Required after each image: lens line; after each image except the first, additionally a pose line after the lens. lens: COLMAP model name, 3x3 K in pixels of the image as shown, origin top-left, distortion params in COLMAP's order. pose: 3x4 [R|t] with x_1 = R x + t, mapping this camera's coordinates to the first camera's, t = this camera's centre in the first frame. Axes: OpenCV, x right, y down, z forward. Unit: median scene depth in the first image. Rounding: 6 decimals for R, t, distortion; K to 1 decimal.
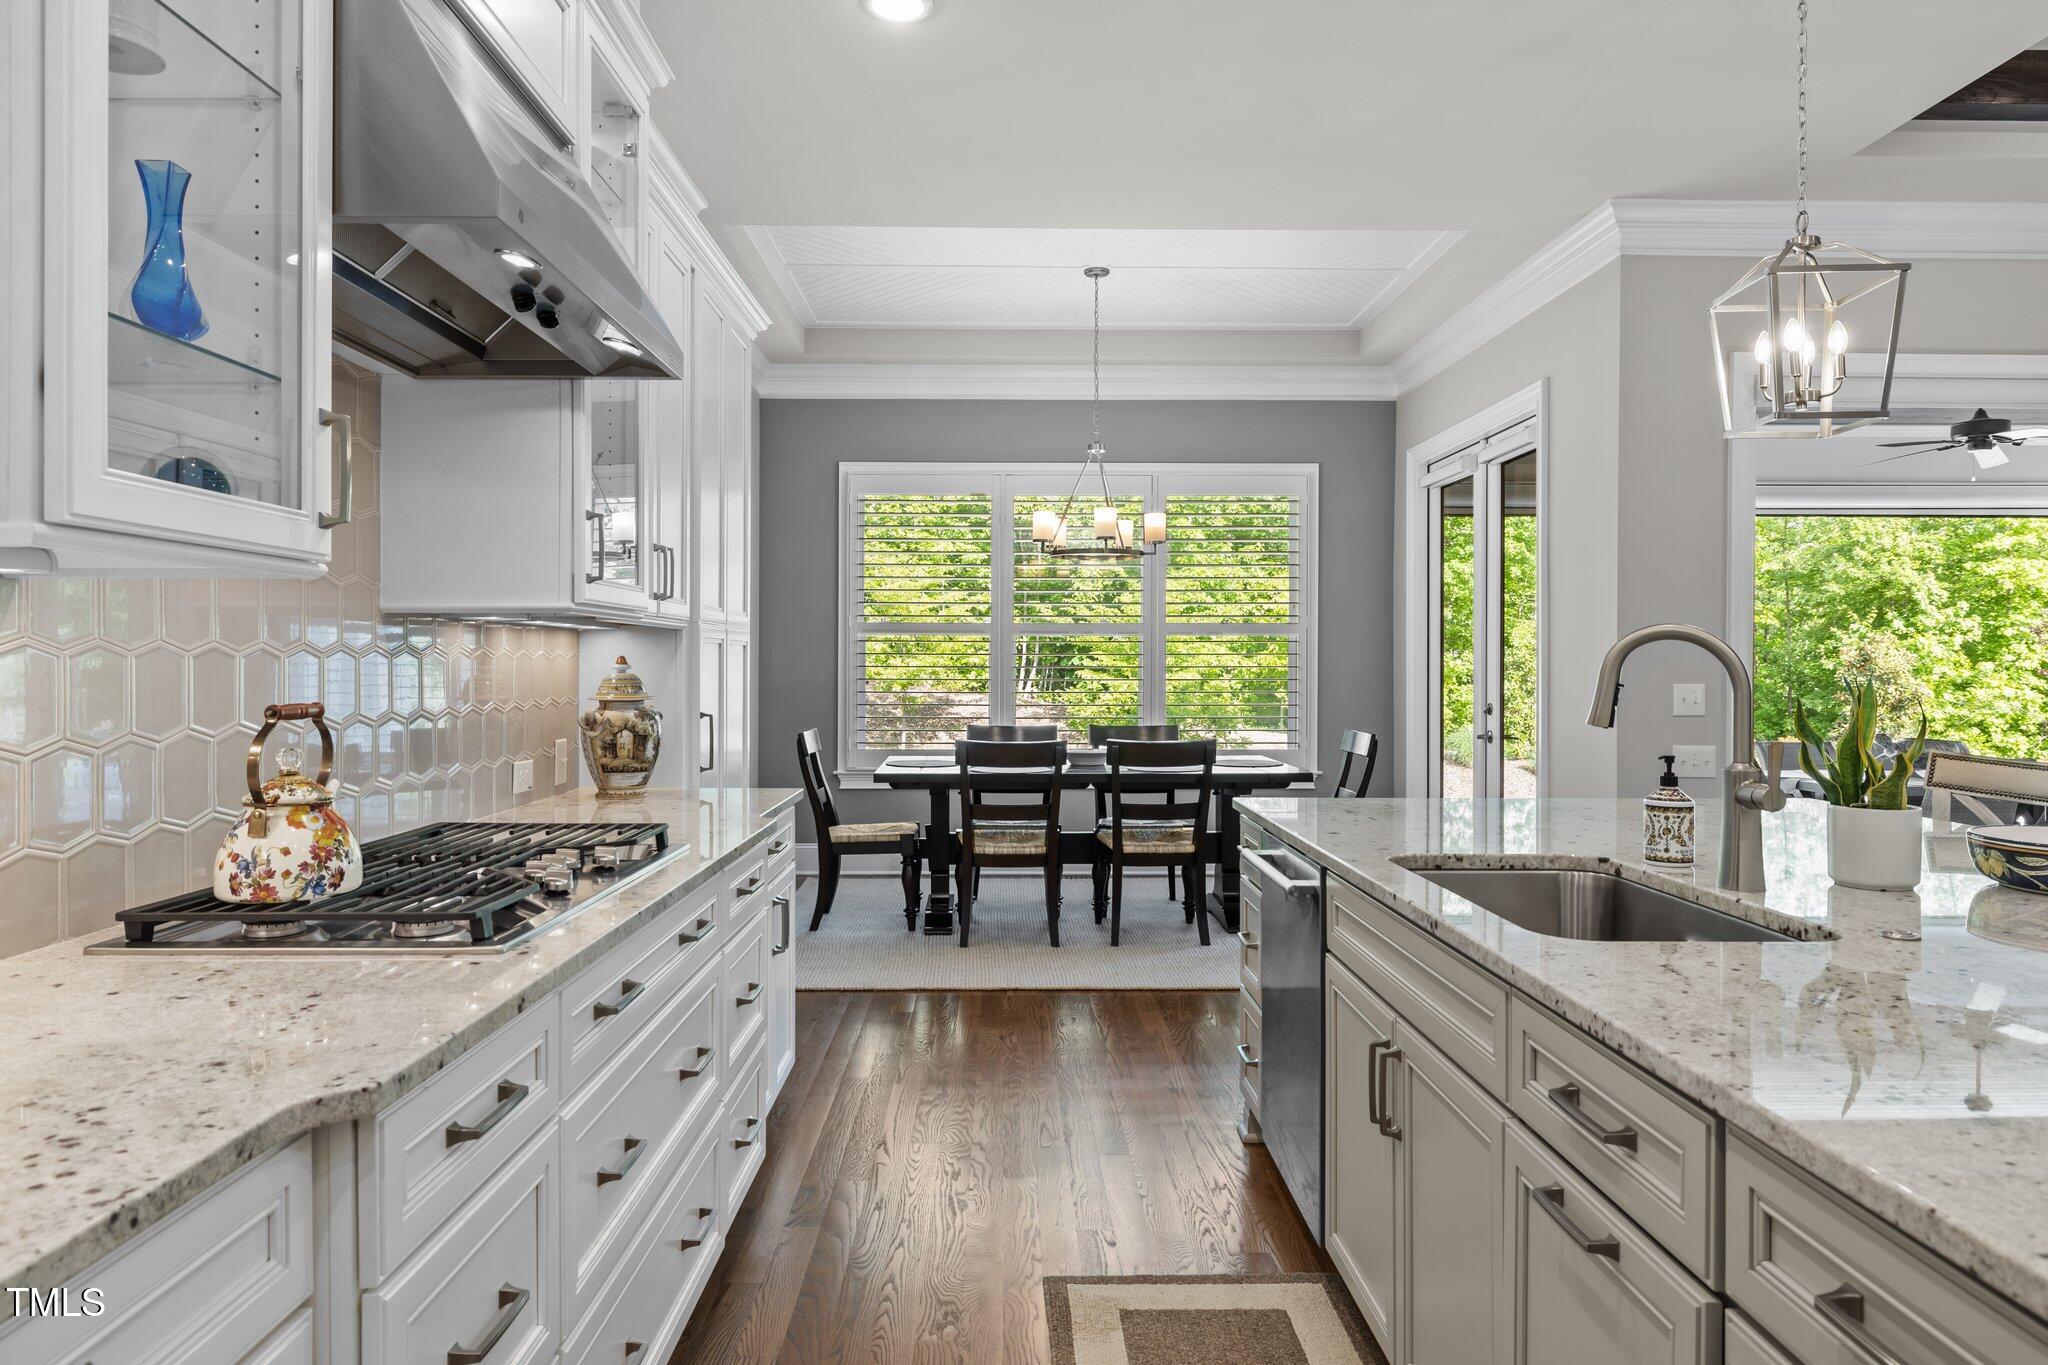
lens RADIAL K [[1239.5, 0, 1024.0], [0, 1239.5, 668.9], [0, 0, 1]] dist [-0.002162, 0.001973]
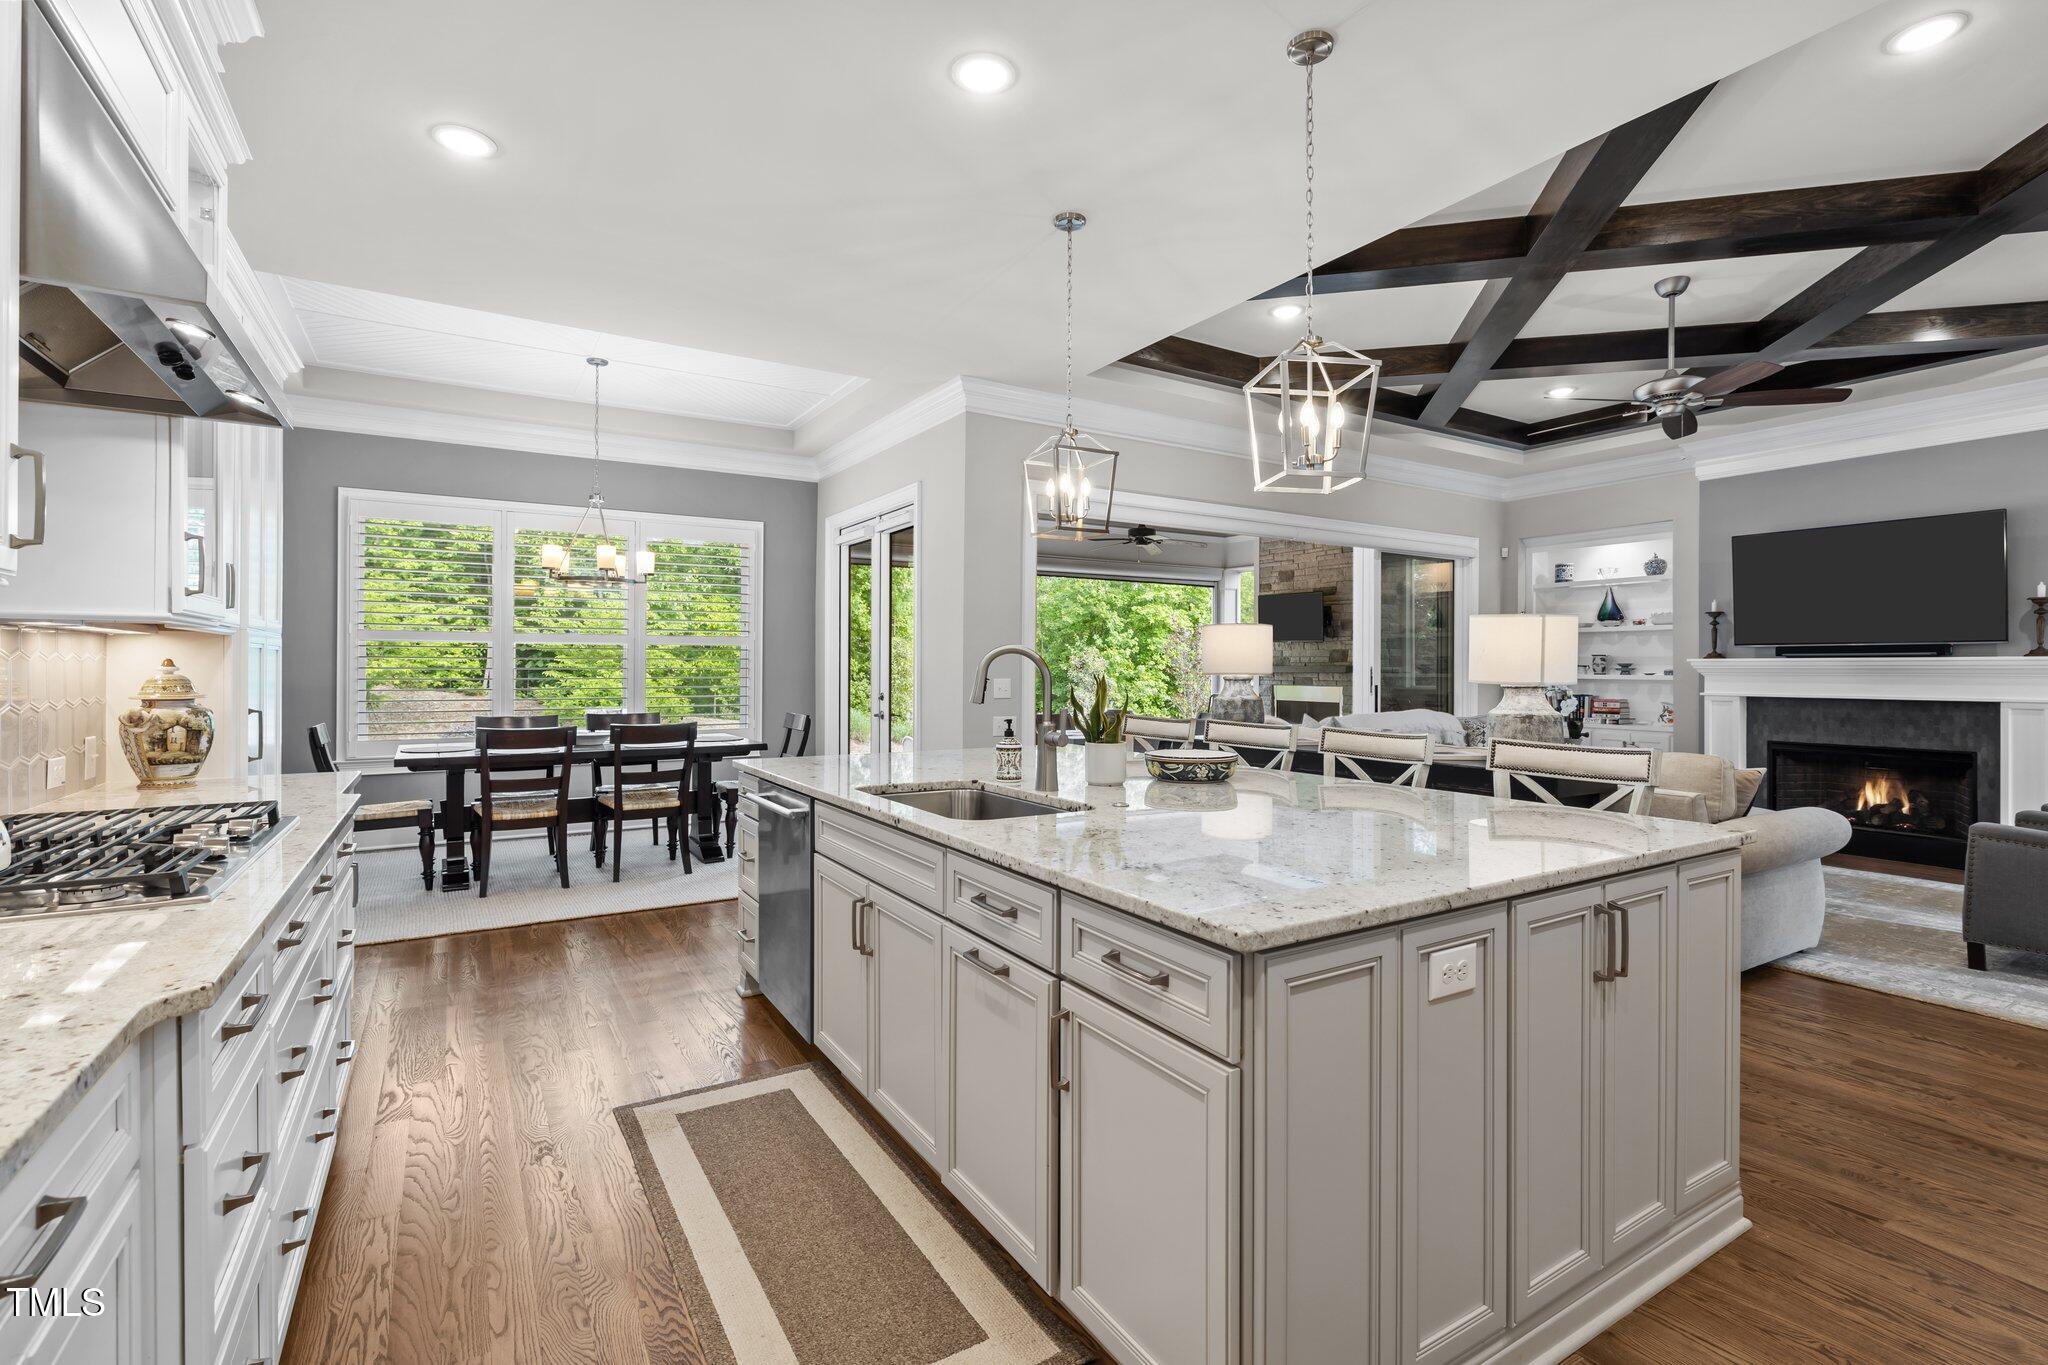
lens RADIAL K [[924.6, 0, 1024.0], [0, 924.6, 682.5], [0, 0, 1]] dist [0.003243, 0.000222]
pose [[0.860170, -0.008119, 0.509942, -0.059345], [0.001034, 0.999899, 0.014176, -0.000251], [-0.510006, -0.011667, 0.860092, -0.063474]]
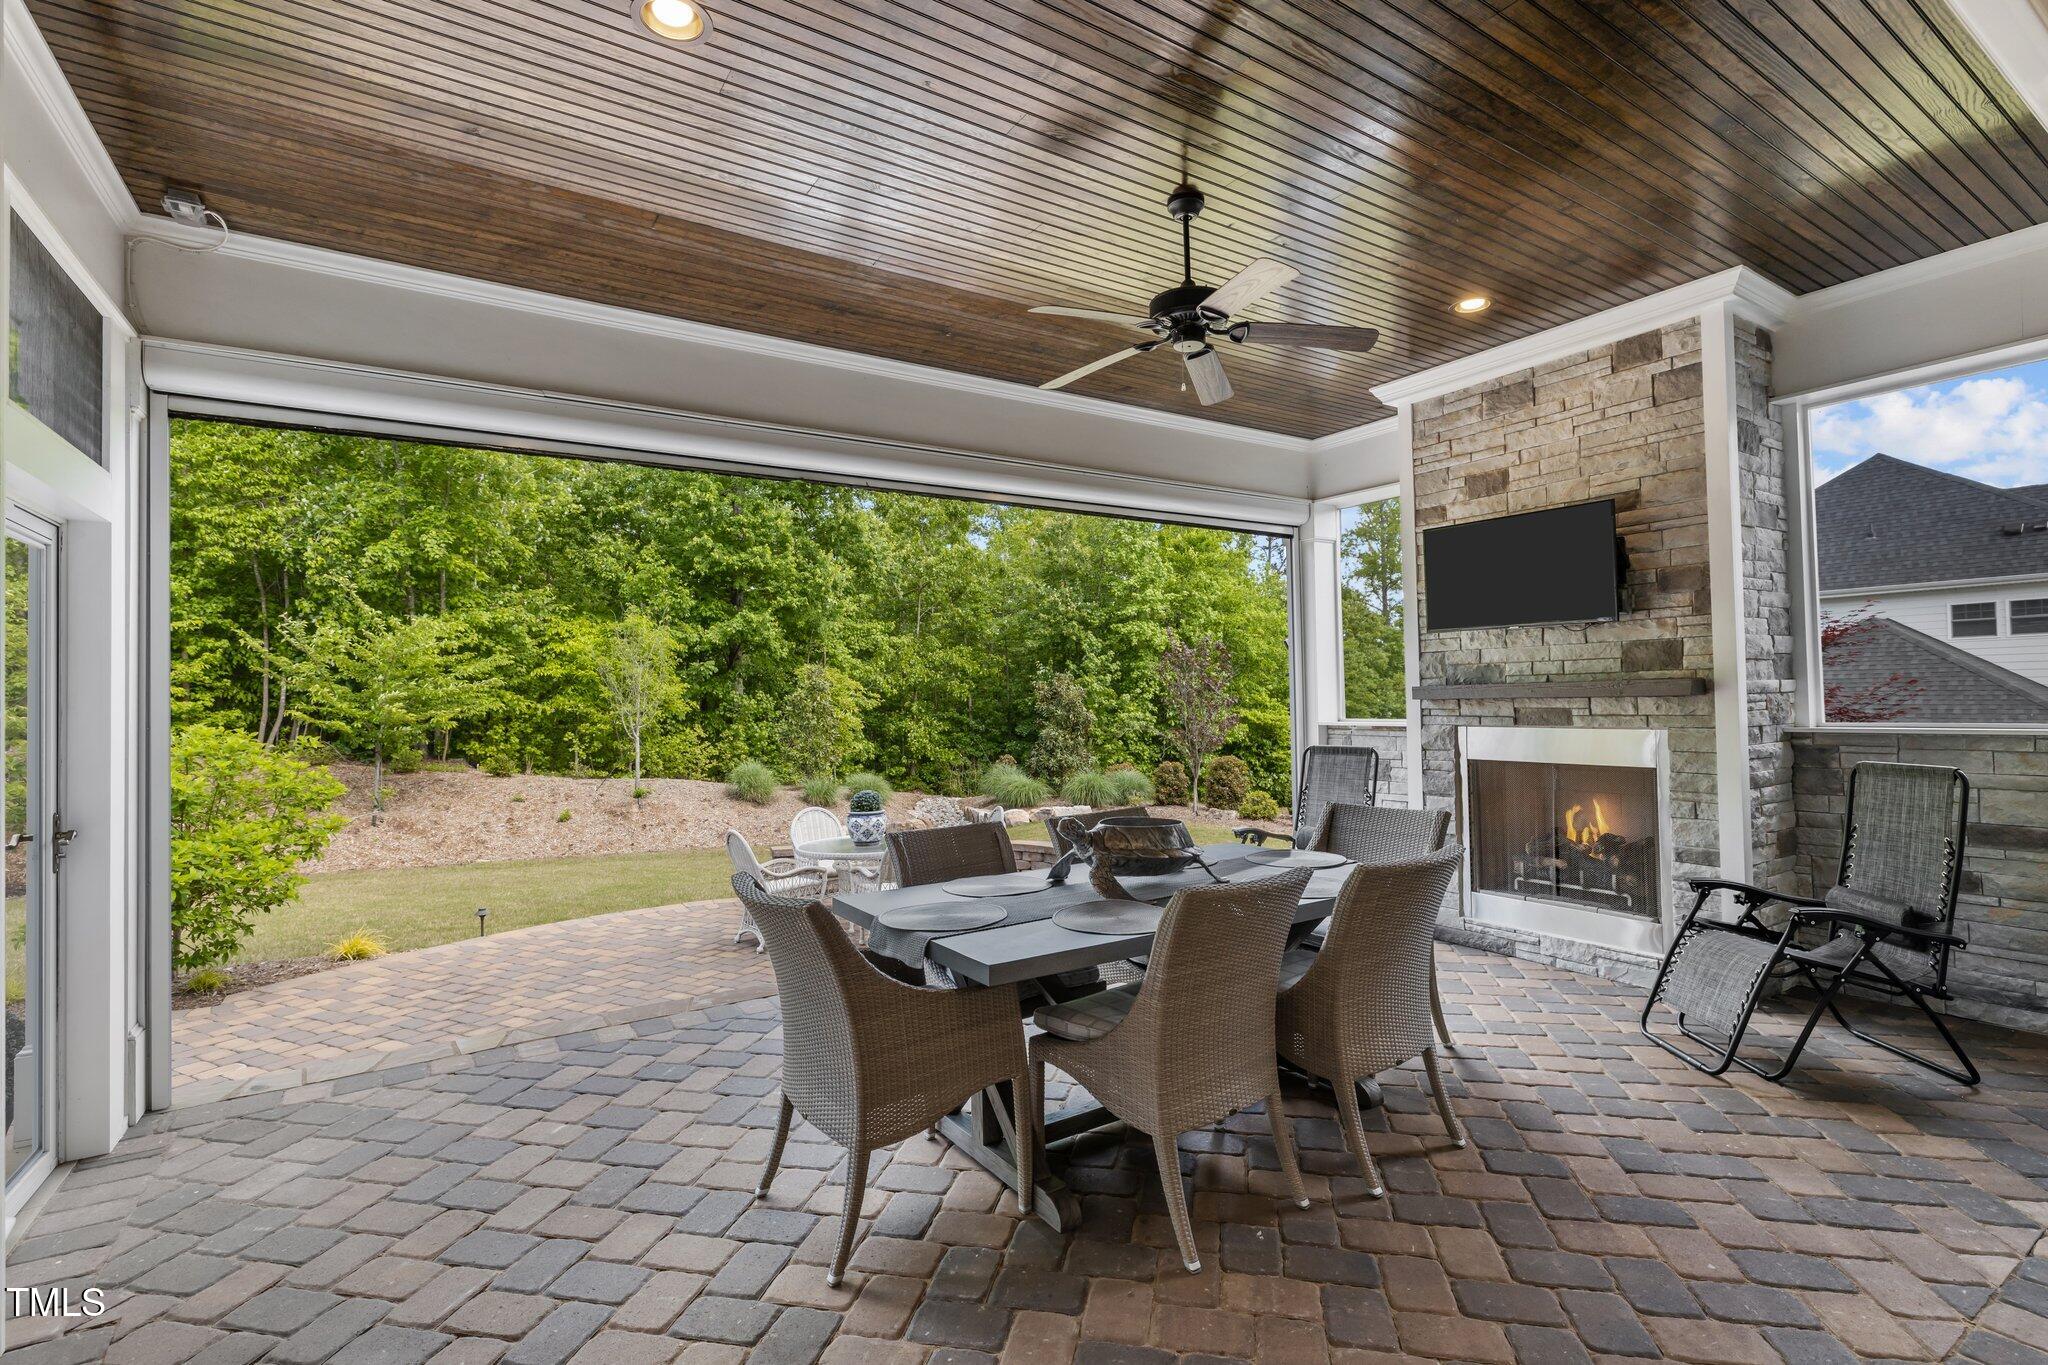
lens RADIAL K [[924.6, 0, 1024.0], [0, 924.6, 682.5], [0, 0, 1]] dist [0.003243, 0.000222]
pose [[0.845521, -0.008879, 0.533869, 0.643277], [0.023103, 0.999534, -0.019966, -0.000319], [-0.533442, 0.029216, 0.845332, 0.934810]]
